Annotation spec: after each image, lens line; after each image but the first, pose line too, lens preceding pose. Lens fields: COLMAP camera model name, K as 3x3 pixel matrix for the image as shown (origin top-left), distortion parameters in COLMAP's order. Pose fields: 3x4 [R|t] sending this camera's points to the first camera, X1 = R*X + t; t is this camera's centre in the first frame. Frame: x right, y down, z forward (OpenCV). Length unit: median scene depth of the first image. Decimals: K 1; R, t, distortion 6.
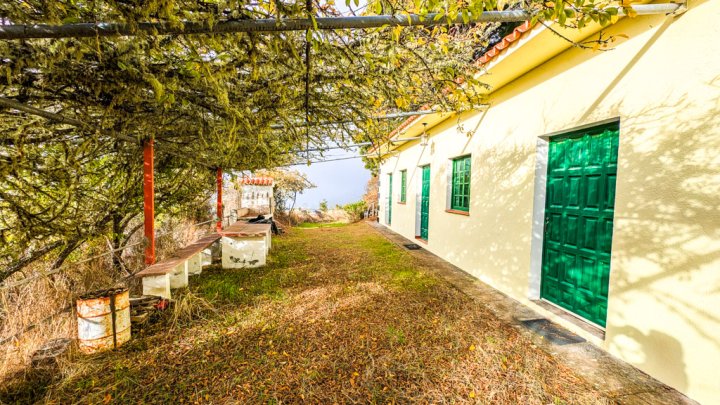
lens RADIAL K [[271.1, 0, 358.7], [0, 271.1, 204.9], [0, 0, 1]] dist [-0.001425, -0.000385]
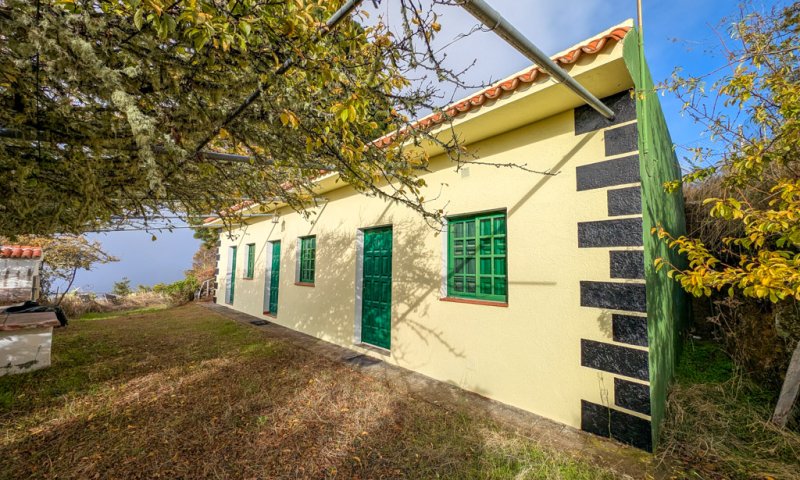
lens RADIAL K [[300.3, 0, 400.0], [0, 300.3, 240.0], [0, 0, 1]] dist [0.001345, 0.000105]
pose [[0.802957, 0.046398, 0.594229, -0.104921], [0.034148, 0.991747, -0.123579, 0.016216], [-0.595058, 0.119520, 0.794746, -0.378236]]
